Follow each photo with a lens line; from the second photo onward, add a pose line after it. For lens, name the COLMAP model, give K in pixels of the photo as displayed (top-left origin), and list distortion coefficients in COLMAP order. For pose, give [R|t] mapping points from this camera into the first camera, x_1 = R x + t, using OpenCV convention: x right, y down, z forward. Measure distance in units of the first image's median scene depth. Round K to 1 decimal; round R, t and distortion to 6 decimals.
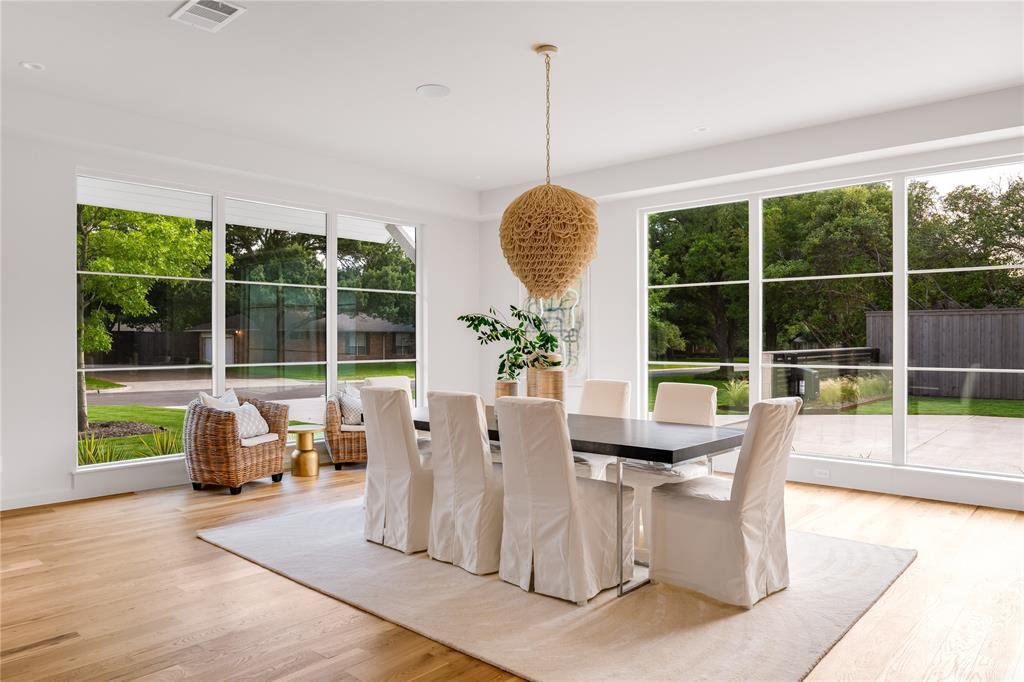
lens RADIAL K [[676.2, 0, 512.0], [0, 676.2, 341.0], [0, 0, 1]] dist [0.000838, 0.000172]
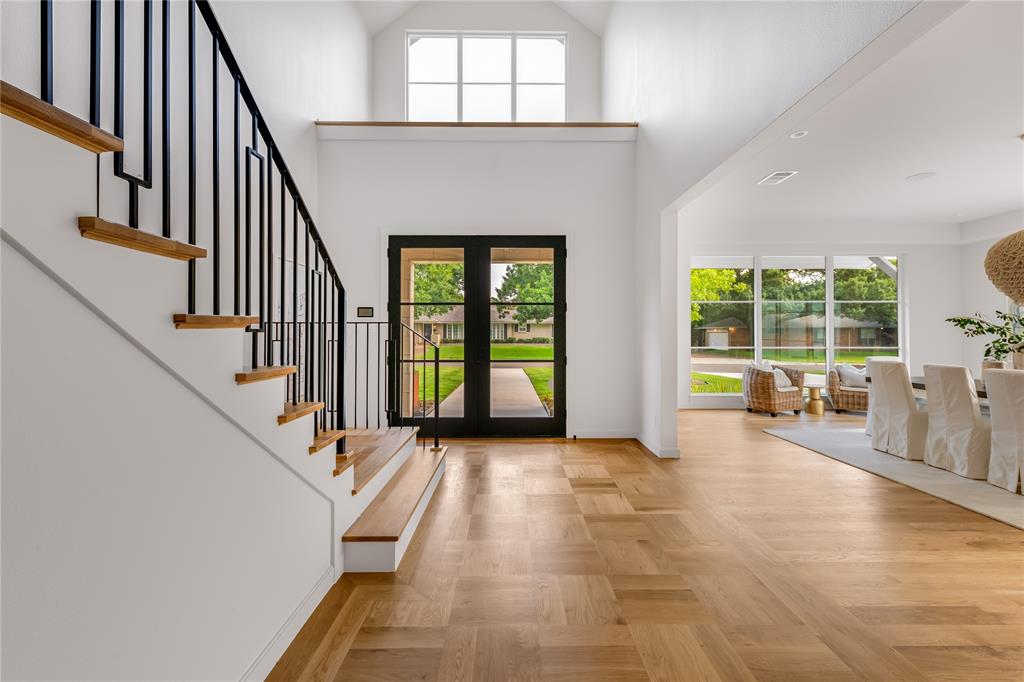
lens RADIAL K [[431.2, 0, 509.5], [0, 431.2, 326.0], [0, 0, 1]] dist [-0.000780, -0.001262]
pose [[0.661311, -0.010375, -0.750040, -0.000760], [-0.003729, 0.999847, -0.017119, 0.000769], [0.750102, 0.014117, 0.661171, -0.420551]]
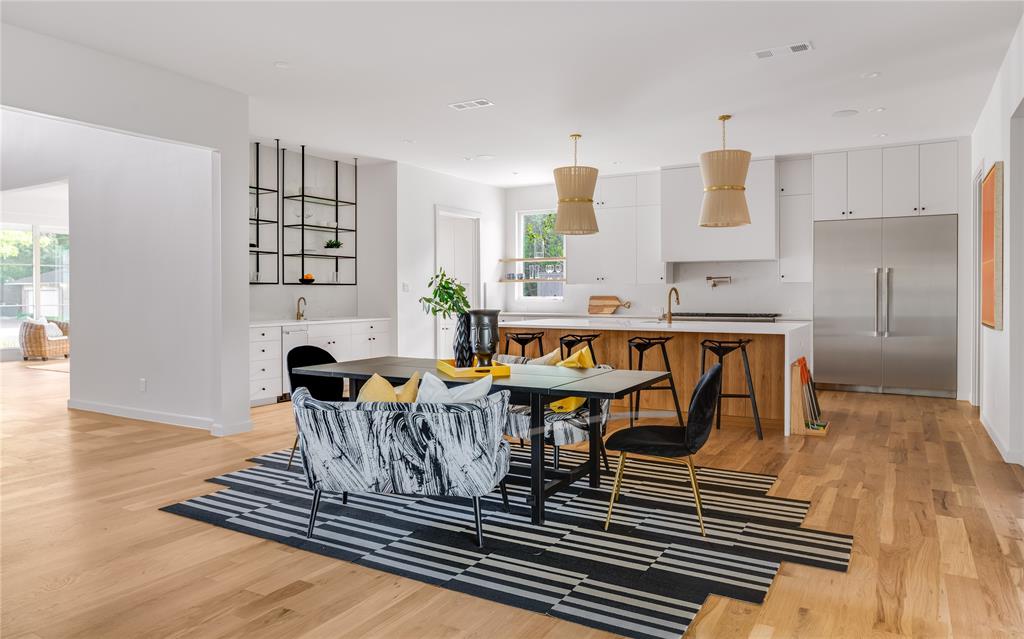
lens RADIAL K [[668.3, 0, 512.6], [0, 668.3, 296.3], [0, 0, 1]] dist [0.004875, 0.000475]
pose [[0.980218, -0.003076, 0.197895, 0.876096], [0.002803, 0.999995, 0.001660, 0.013878], [-0.197899, -0.001072, 0.980222, -1.936503]]
